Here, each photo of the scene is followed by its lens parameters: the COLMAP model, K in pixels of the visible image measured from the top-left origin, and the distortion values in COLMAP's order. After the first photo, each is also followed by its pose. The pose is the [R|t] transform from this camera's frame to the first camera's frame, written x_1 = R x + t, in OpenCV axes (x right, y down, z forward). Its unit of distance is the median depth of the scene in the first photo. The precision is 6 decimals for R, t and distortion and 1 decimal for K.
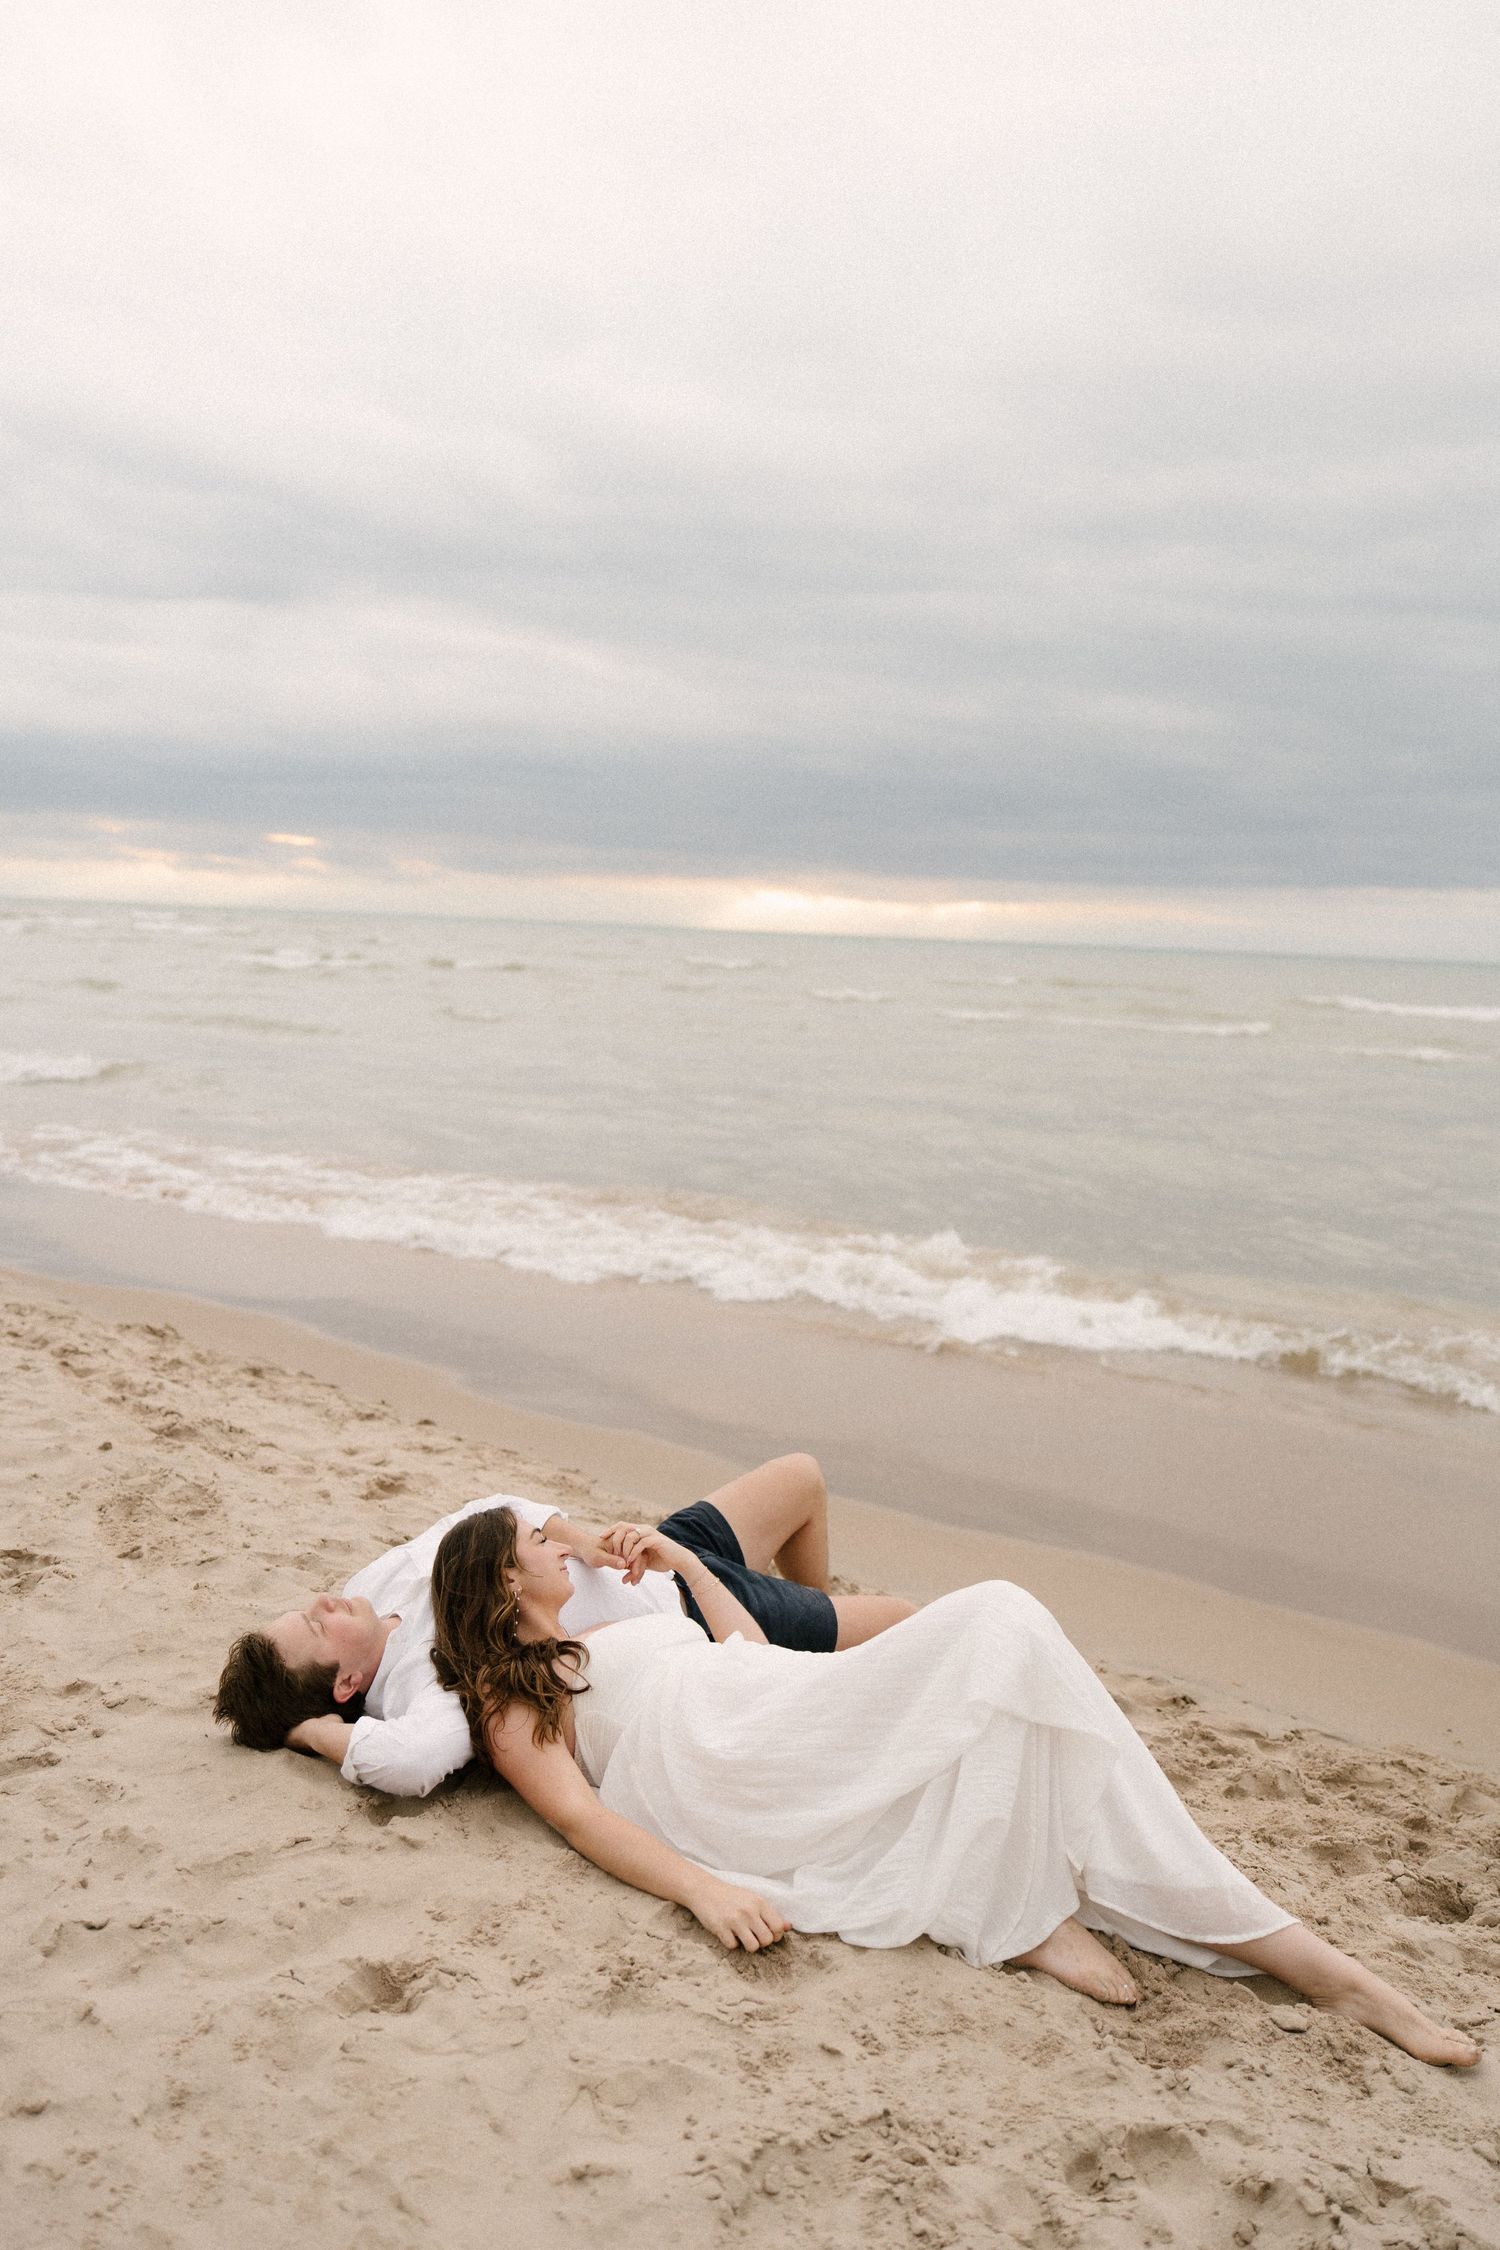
lens RADIAL K [[1814.5, 0, 748.5], [0, 1814.5, 1125.3], [0, 0, 1]] dist [-0.011224, -0.001282]
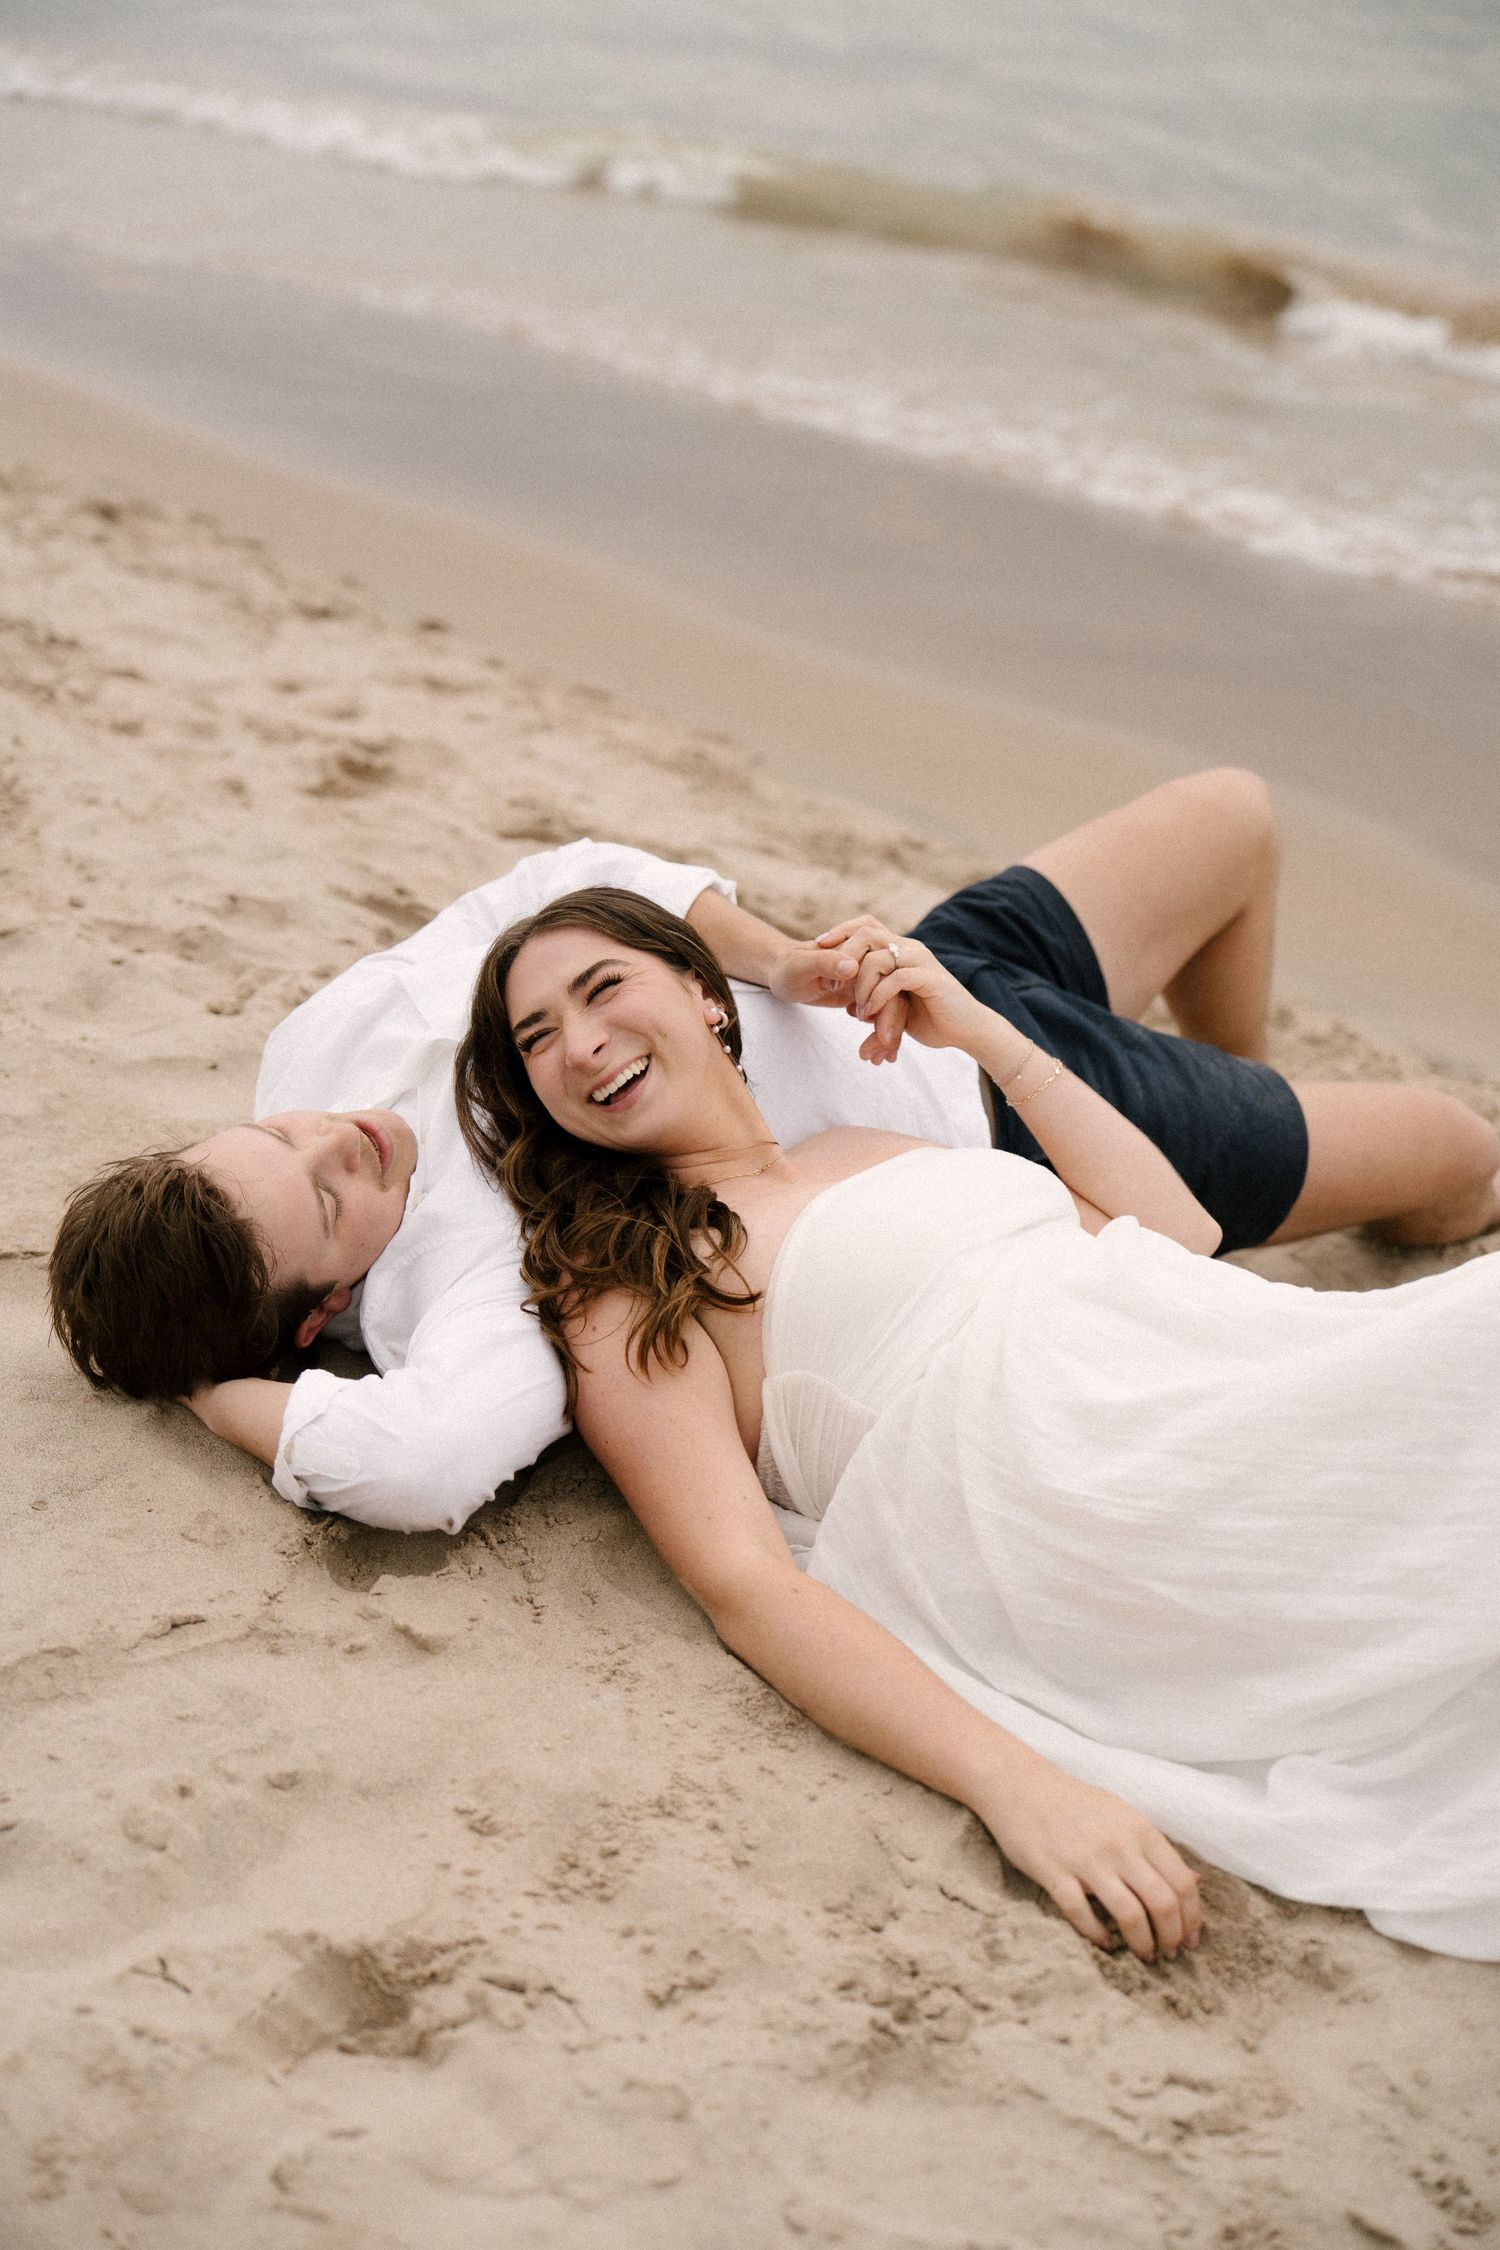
lens RADIAL K [[2965.4, 0, 750.8], [0, 2965.4, 1123.5], [0, 0, 1]] dist [0.005387, 0.000000]
pose [[0.997125, 0.049508, -0.057367, -0.064899], [-0.027192, 0.940413, 0.338946, 0.015293], [0.070729, -0.336411, 0.939055, 0.336870]]
